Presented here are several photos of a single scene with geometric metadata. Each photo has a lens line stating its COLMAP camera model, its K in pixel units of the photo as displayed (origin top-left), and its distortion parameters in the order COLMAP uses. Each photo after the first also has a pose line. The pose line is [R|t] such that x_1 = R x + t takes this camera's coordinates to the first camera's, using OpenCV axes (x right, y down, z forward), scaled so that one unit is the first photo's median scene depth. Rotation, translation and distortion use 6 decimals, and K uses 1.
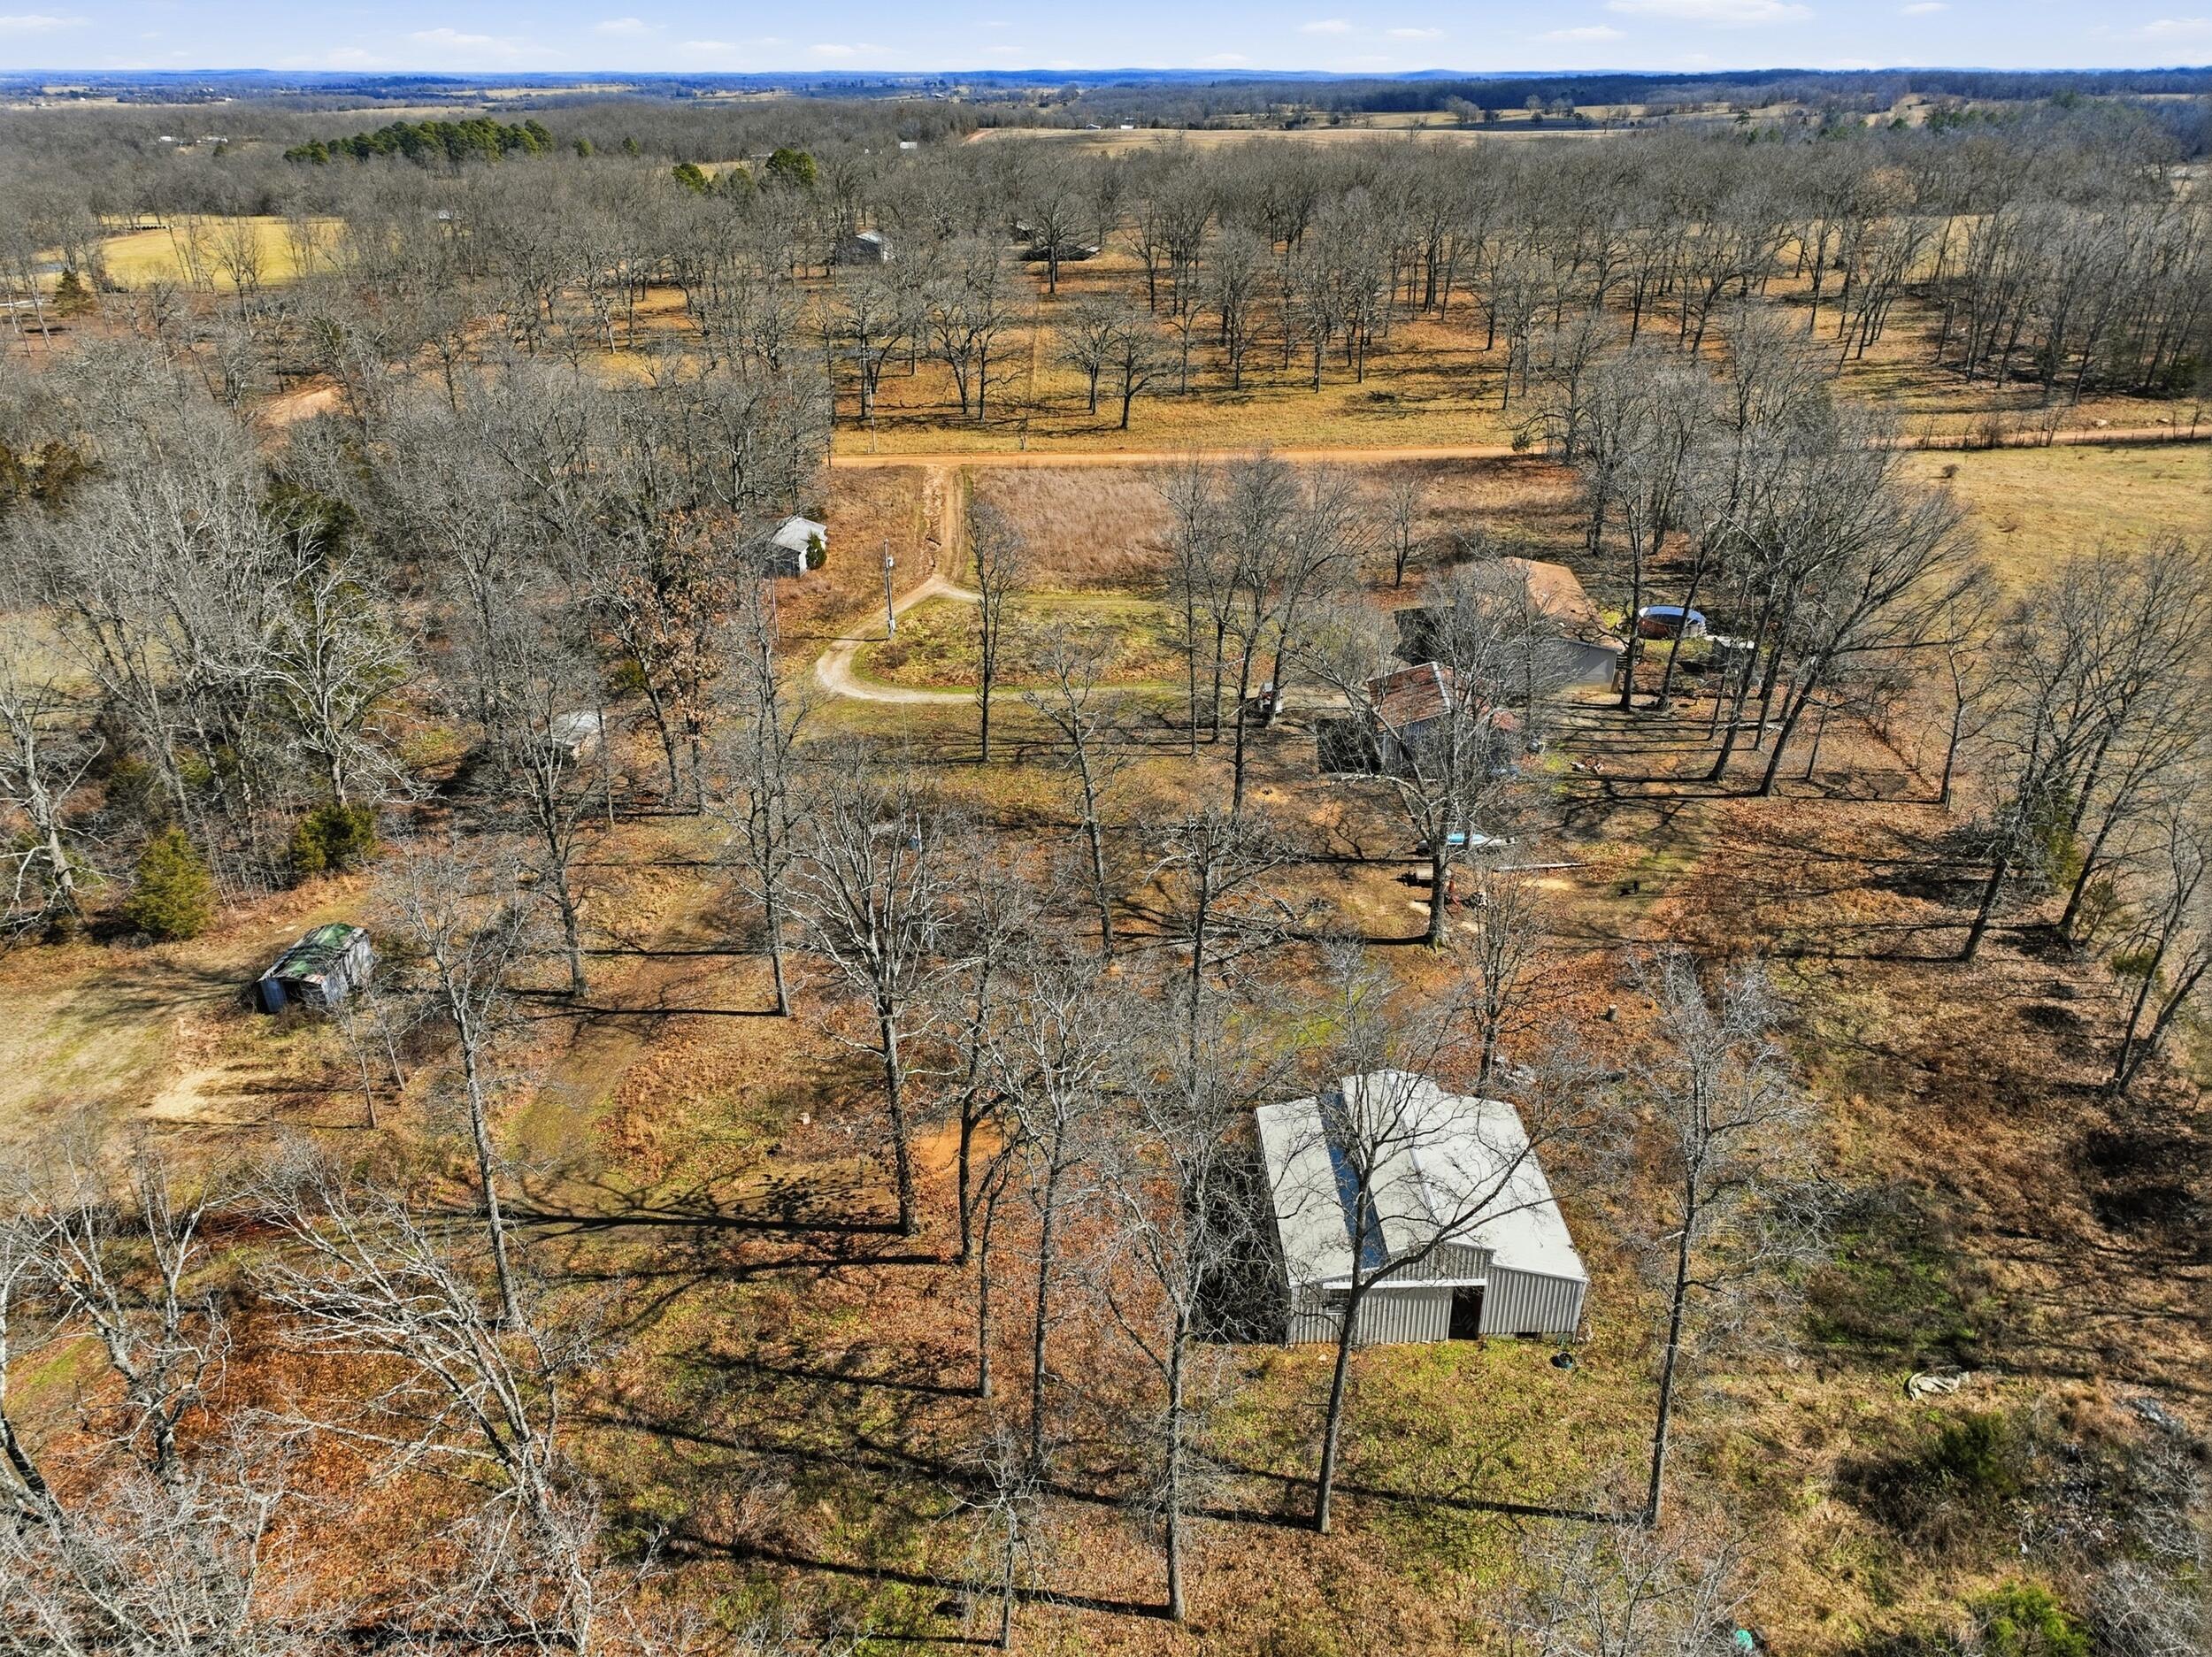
lens RADIAL K [[1548.1, 0, 1111.1], [0, 1548.1, 904.4], [0, 0, 1]] dist [-0.007337, 0.024226]
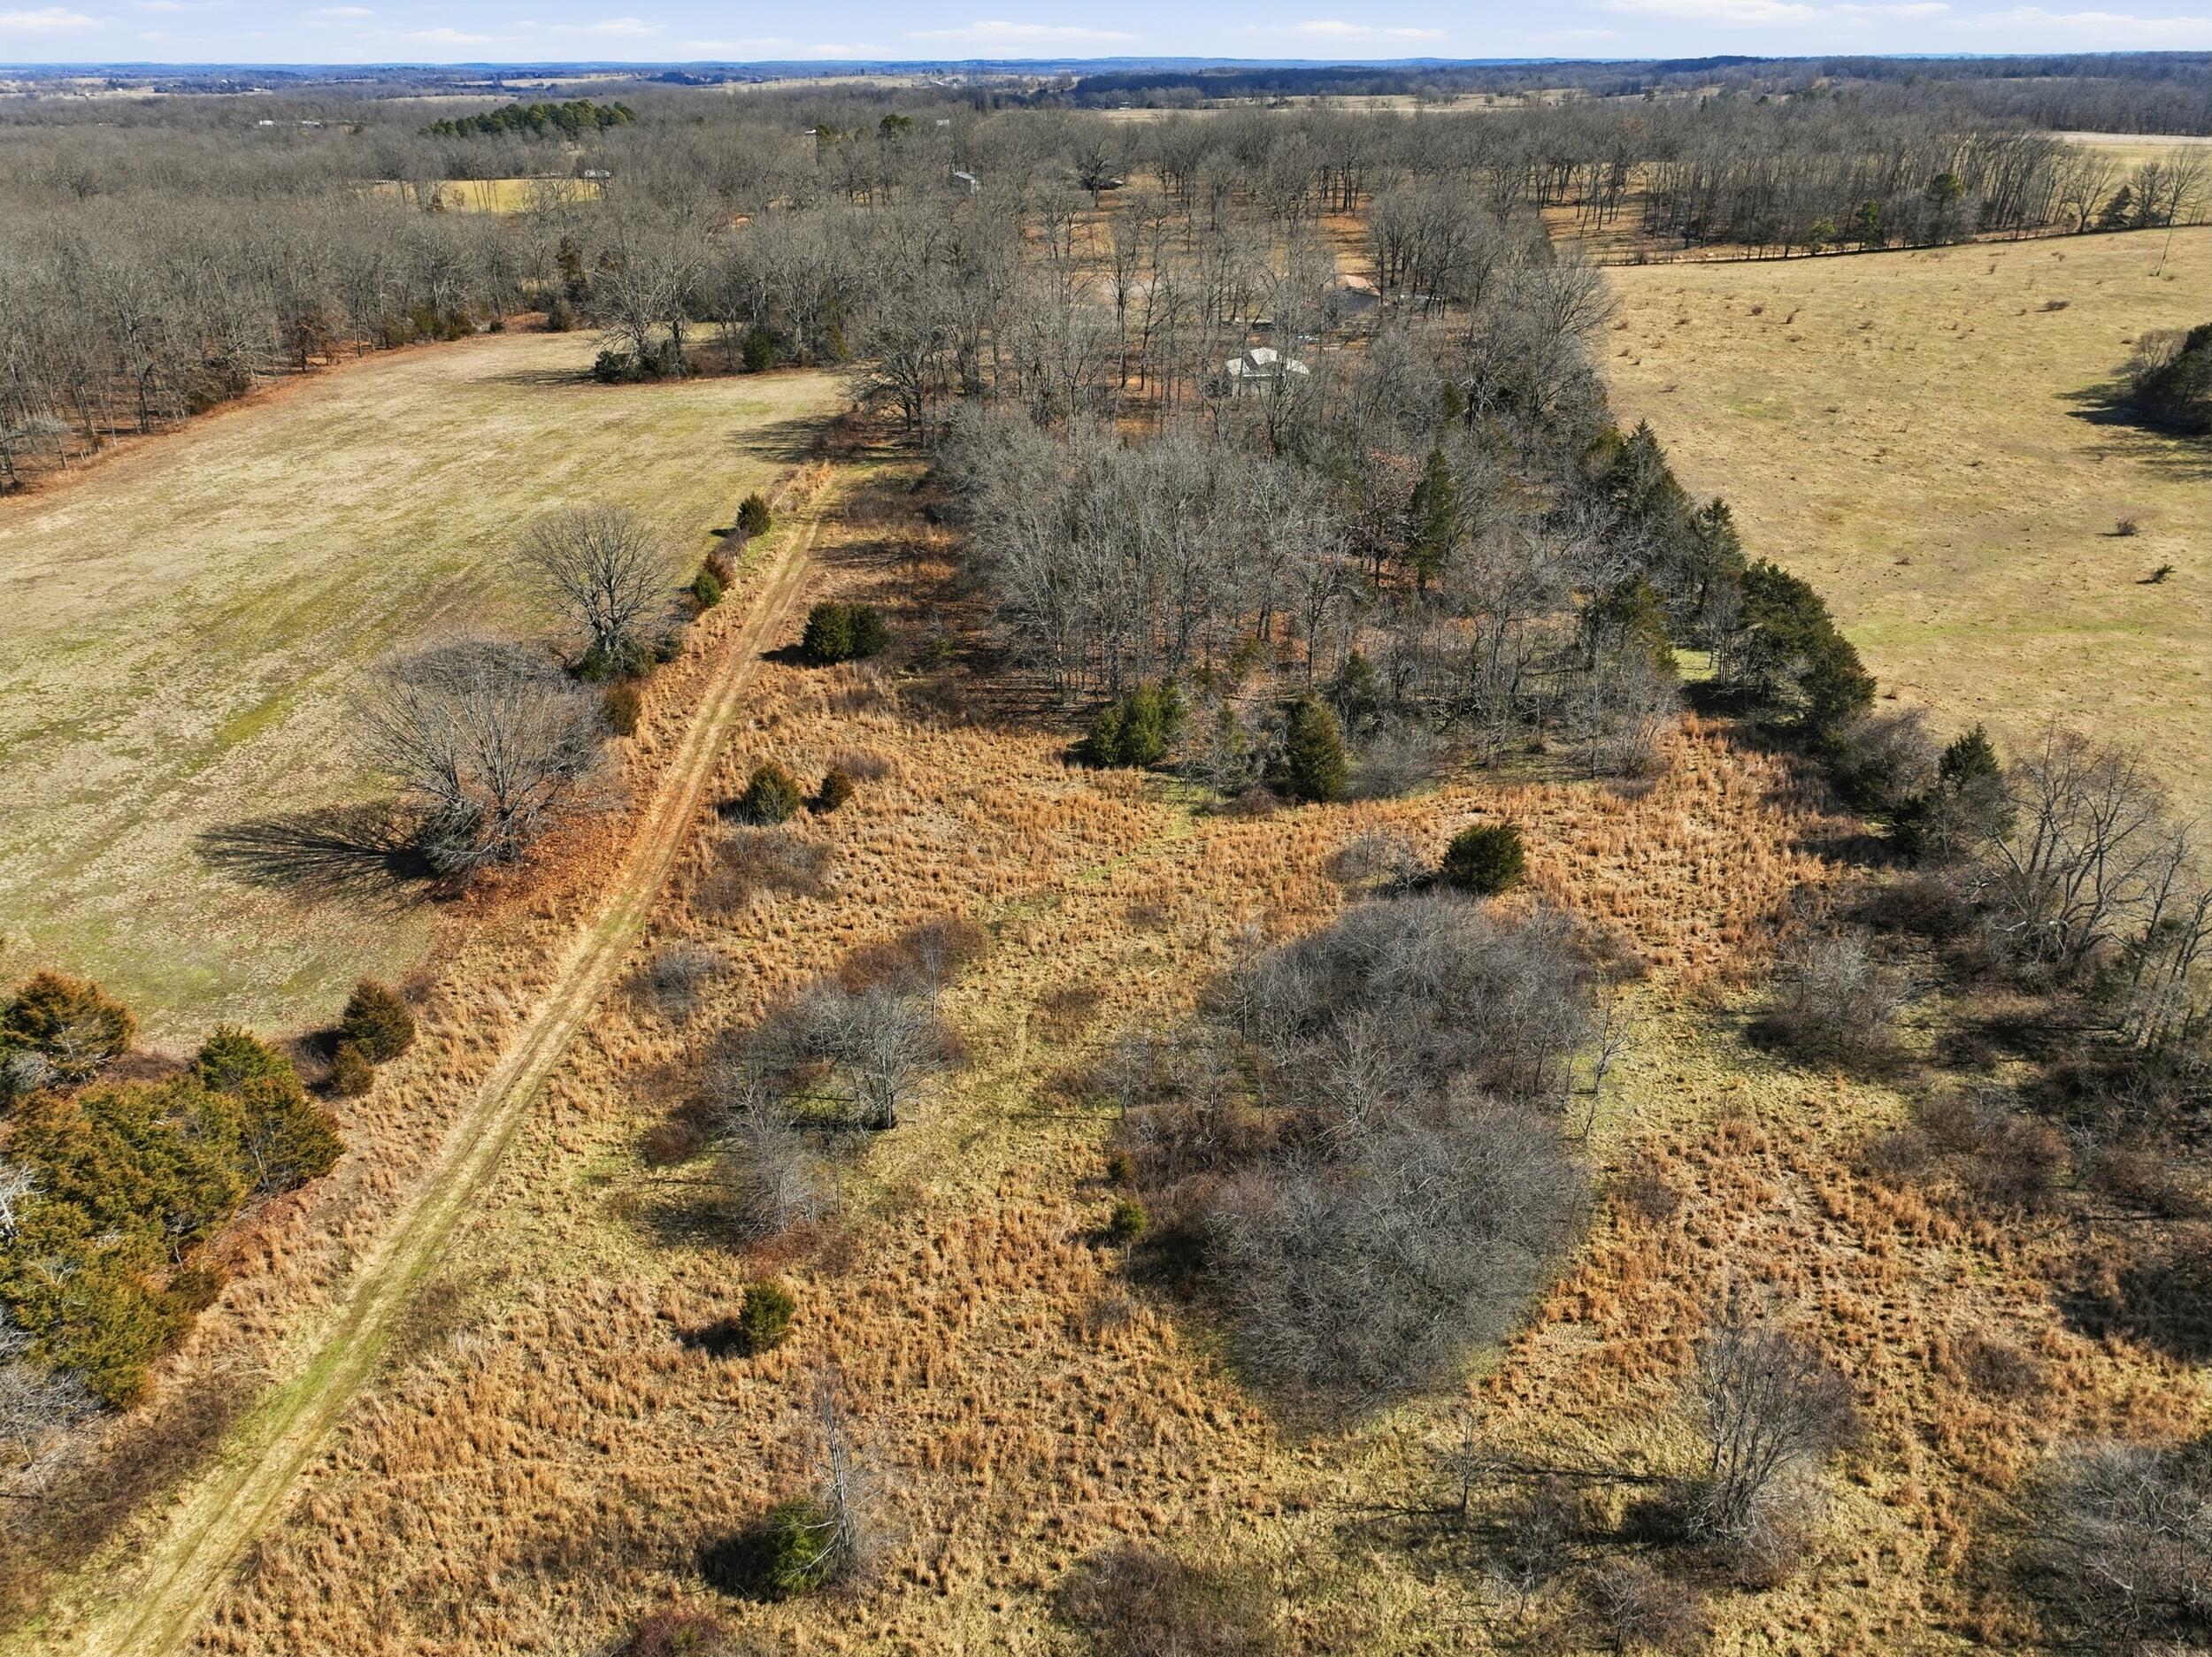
lens RADIAL K [[1588.5, 0, 1106.0], [0, 1588.5, 828.5], [0, 0, 1]] dist [-0.009209, 0.032225]
pose [[0.999984, -0.004795, 0.002854, -0.046244], [0.004912, 0.999072, -0.042781, 0.337815], [-0.002647, 0.042794, 0.999080, -0.629514]]
